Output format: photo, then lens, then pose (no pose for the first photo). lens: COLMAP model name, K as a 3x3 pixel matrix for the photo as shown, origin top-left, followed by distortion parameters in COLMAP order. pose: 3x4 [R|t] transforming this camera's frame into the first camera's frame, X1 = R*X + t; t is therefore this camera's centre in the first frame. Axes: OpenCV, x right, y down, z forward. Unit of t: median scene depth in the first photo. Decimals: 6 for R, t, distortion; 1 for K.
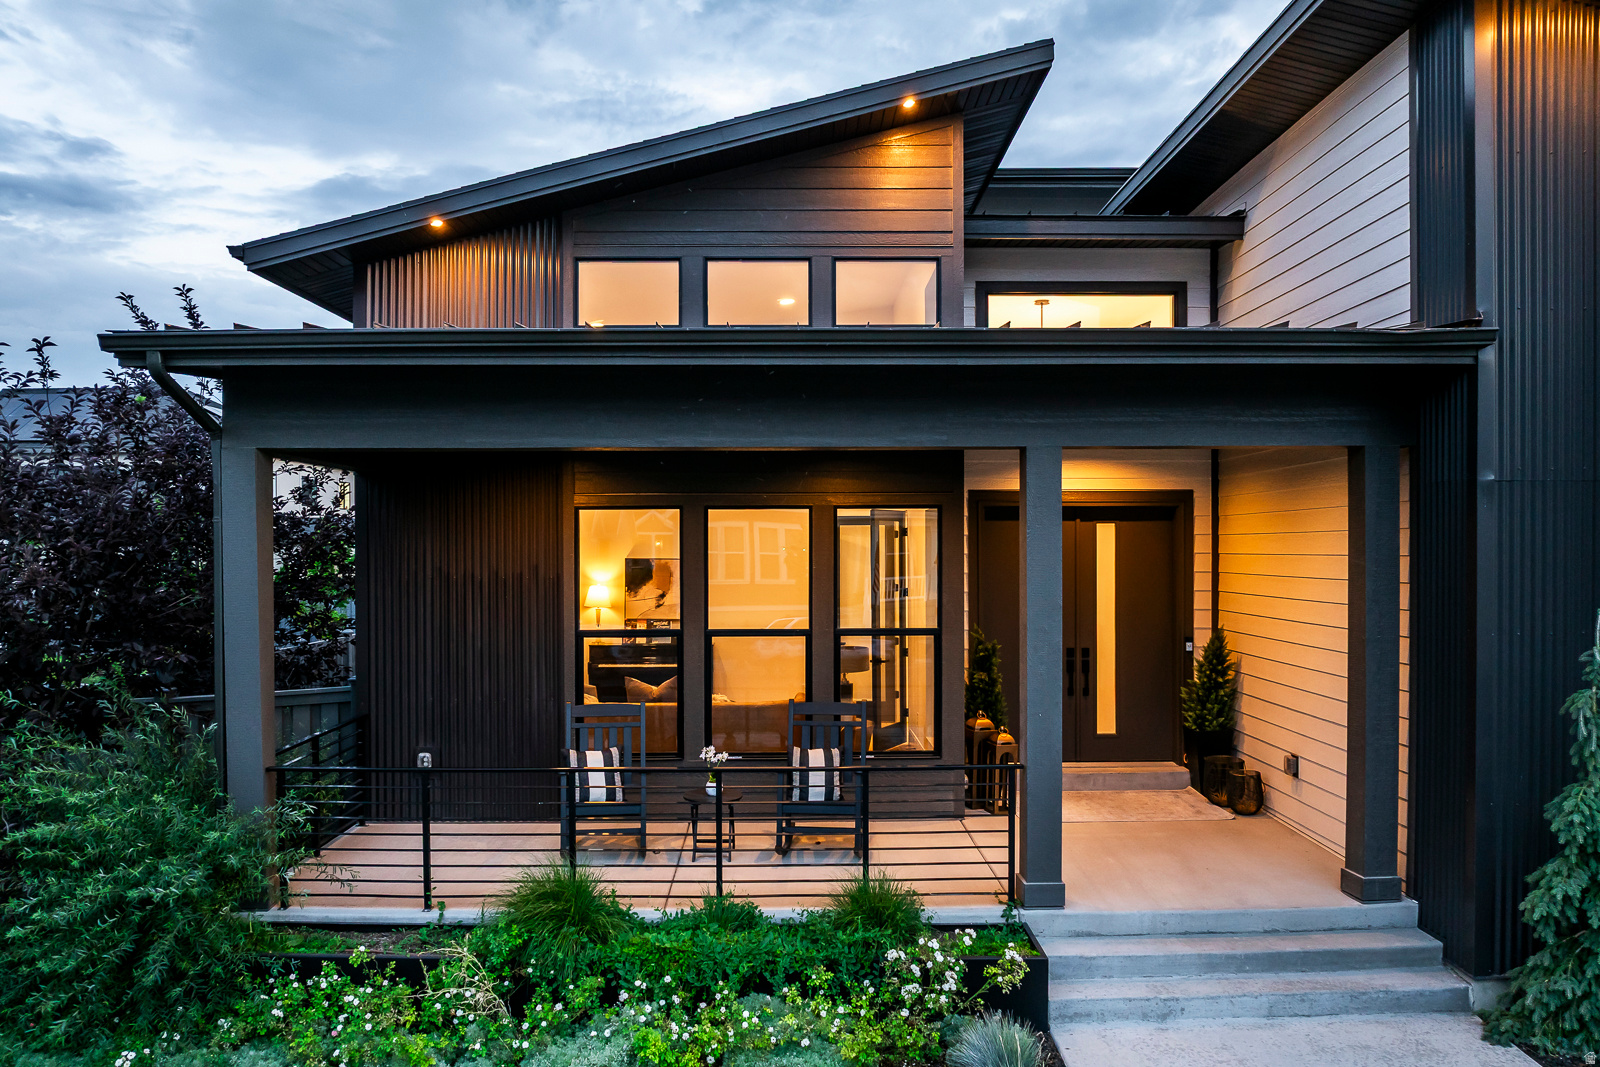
lens RADIAL K [[1179.9, 0, 817.5], [0, 1179.9, 571.0], [0, 0, 1]] dist [-0.037868, 0.002746]
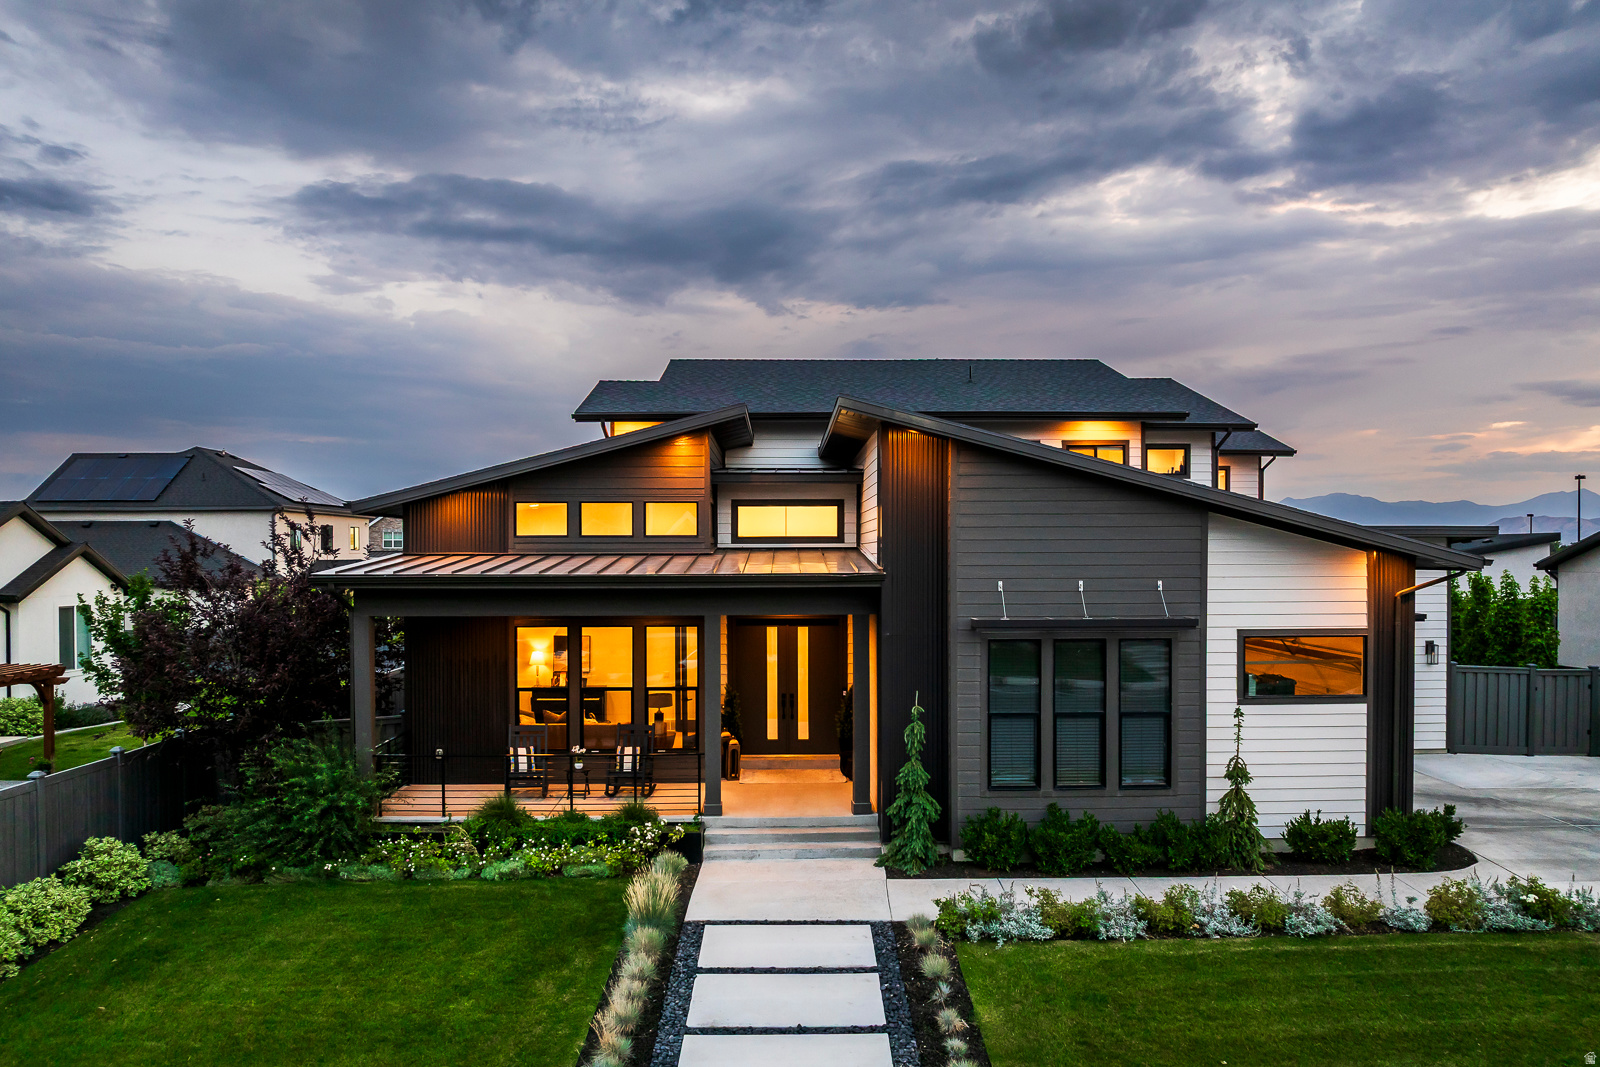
lens RADIAL K [[1179.9, 0, 801.3], [0, 1179.9, 578.2], [0, 0, 1]] dist [-0.037868, 0.002746]
pose [[0.999977, -0.000132, 0.006815, 0.346681], [0.000107, 0.999993, 0.003660, -0.183219], [-0.006815, -0.003659, 0.999970, -1.281222]]
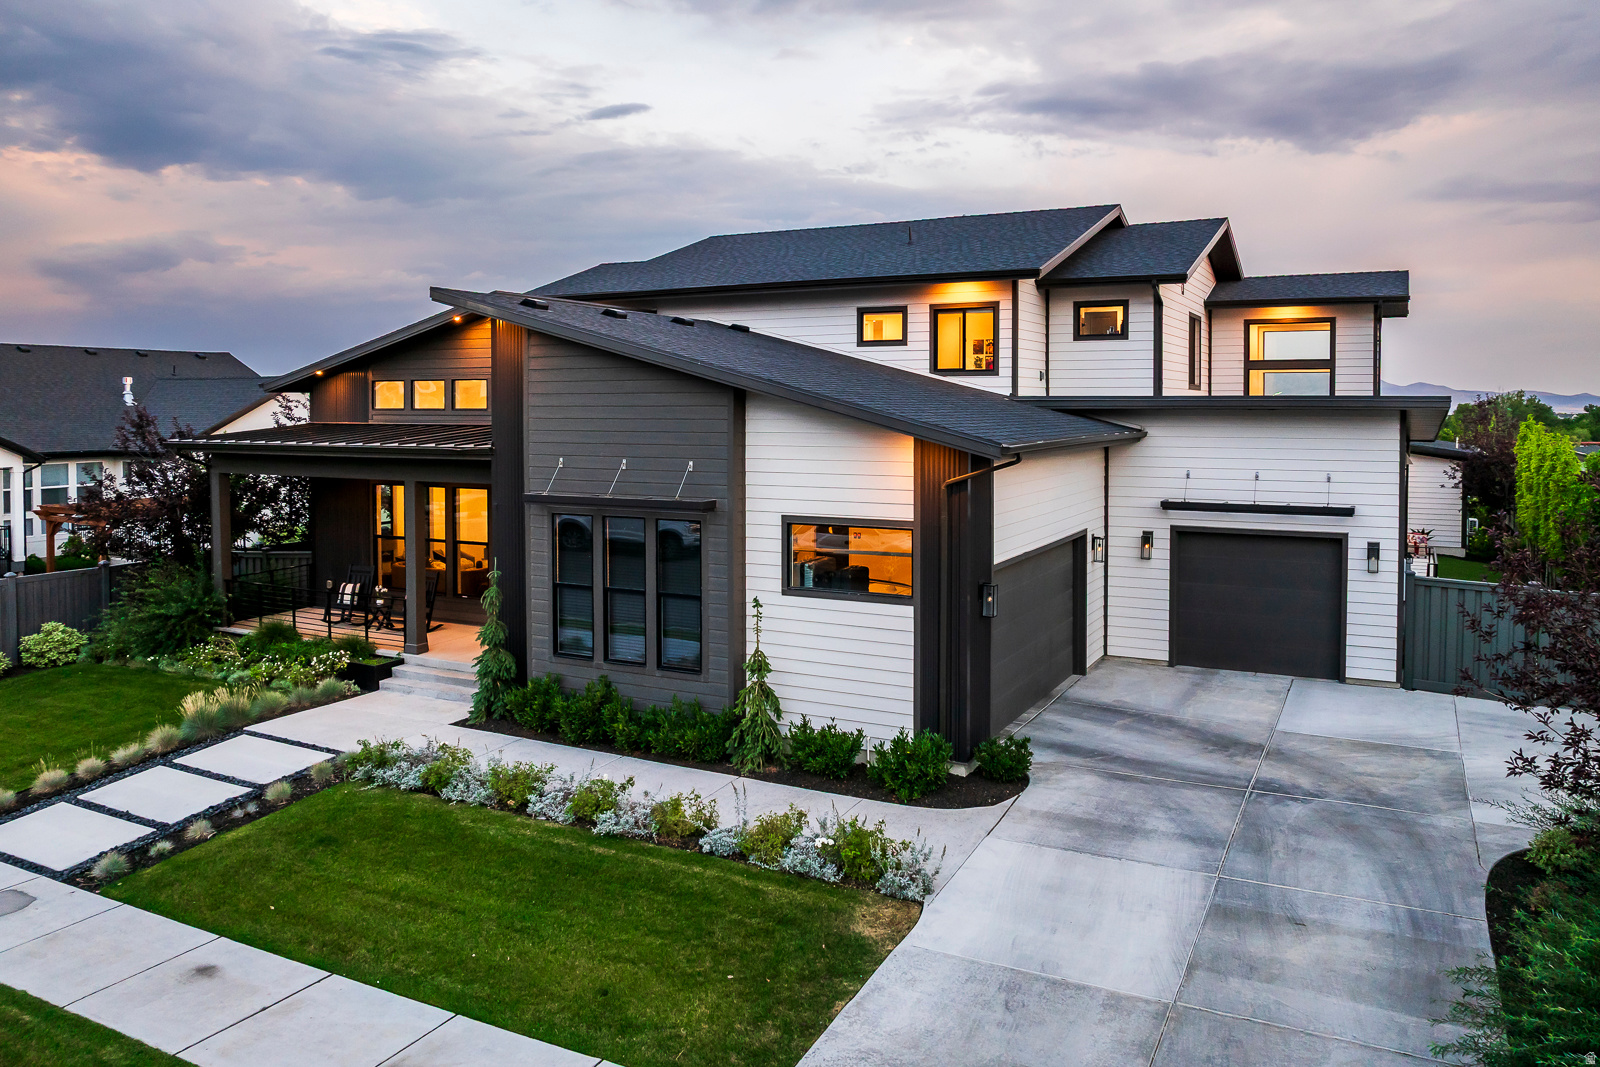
lens RADIAL K [[1179.9, 0, 792.8], [0, 1179.9, 467.5], [0, 0, 1]] dist [-0.037868, 0.002746]
pose [[0.877619, 0.027807, -0.478552, 2.187245], [-0.009909, 0.999155, 0.039887, -0.246391], [0.479257, -0.030264, 0.877153, -0.894691]]
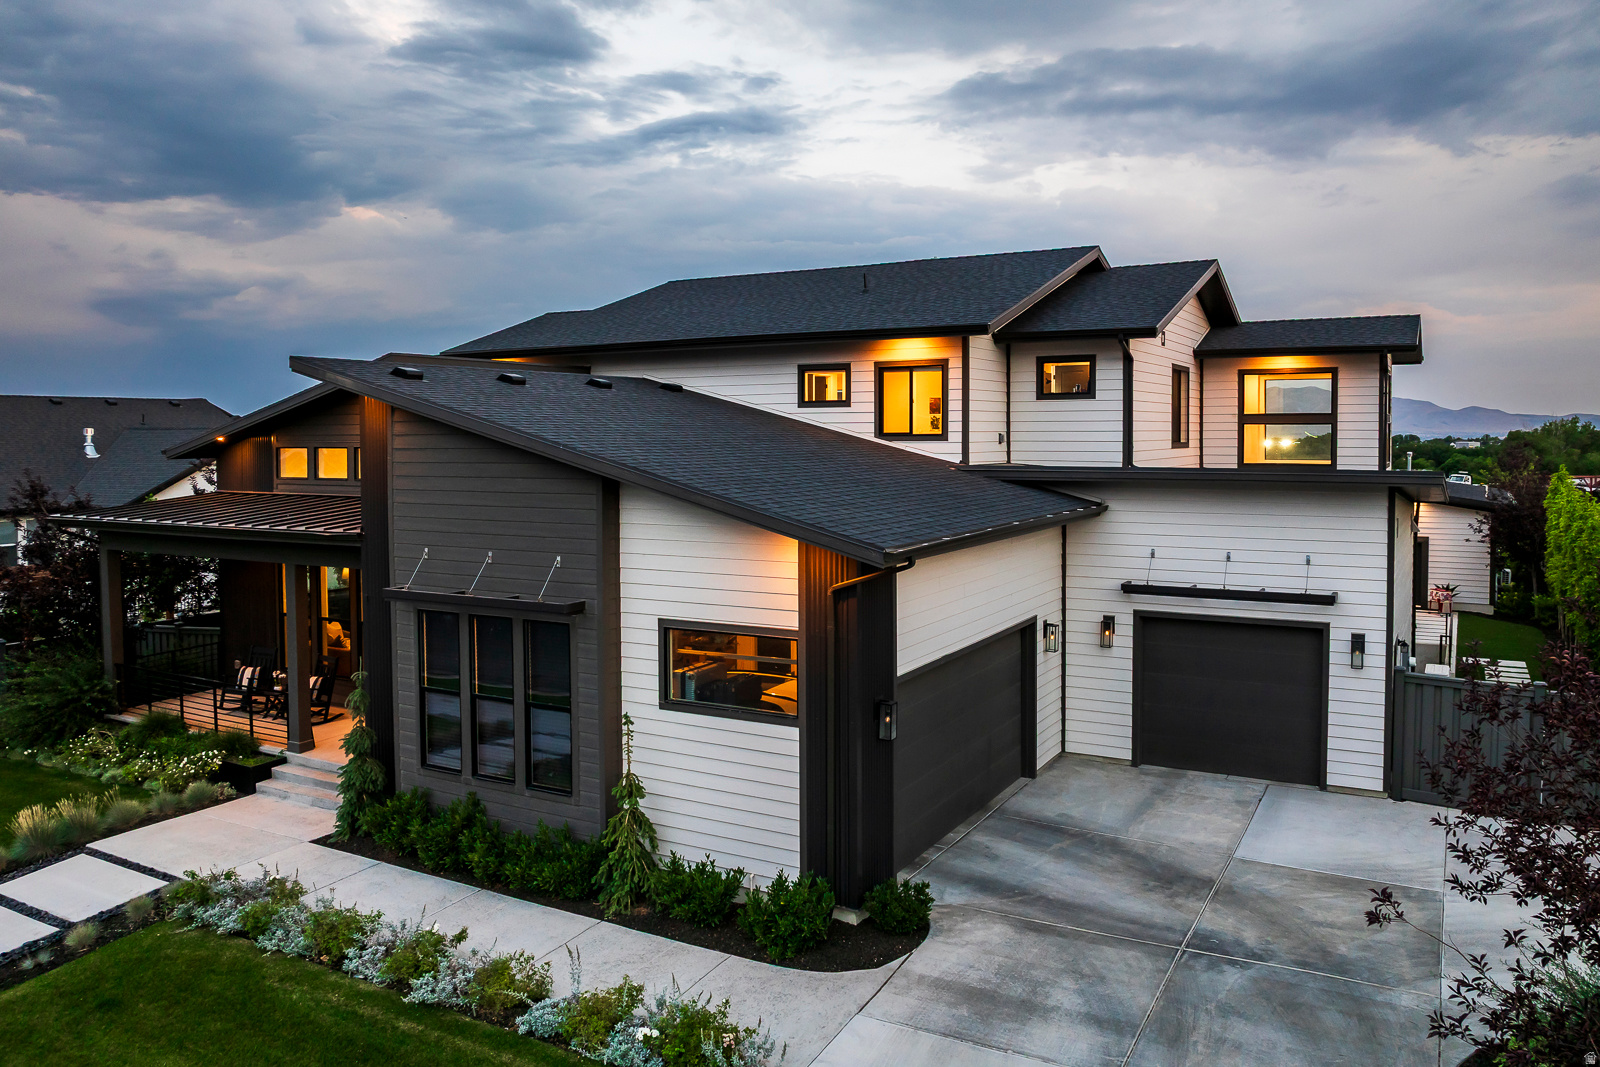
lens RADIAL K [[1179.9, 0, 804.8], [0, 1179.9, 510.0], [0, 0, 1]] dist [-0.037868, 0.002746]
pose [[0.864372, 0.031189, -0.501885, 2.284485], [-0.005663, 0.998615, 0.052303, -0.343501], [0.502822, -0.042367, 0.863351, -0.538094]]
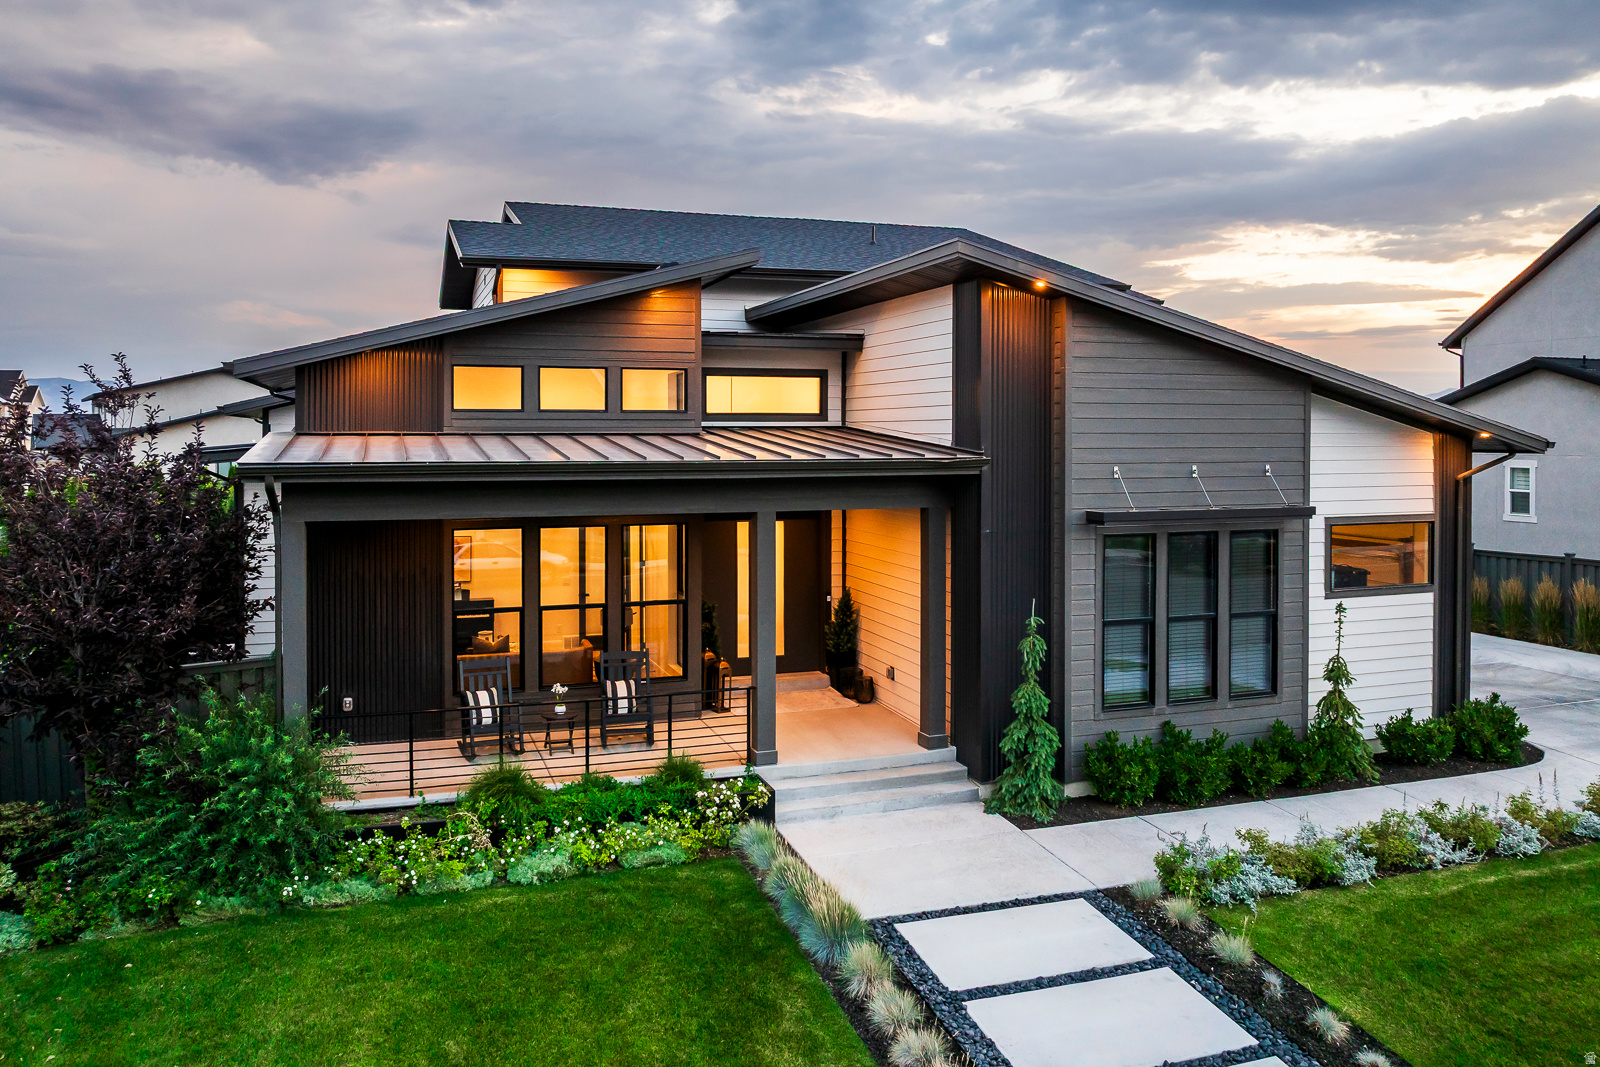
lens RADIAL K [[1179.9, 0, 783.0], [0, 1179.9, 469.2], [0, 0, 1]] dist [-0.037868, 0.002746]
pose [[0.952682, -0.007321, 0.303881, -0.329003], [0.003026, 0.999889, 0.014604, -0.195080], [-0.303954, -0.012994, 0.952598, -0.728083]]
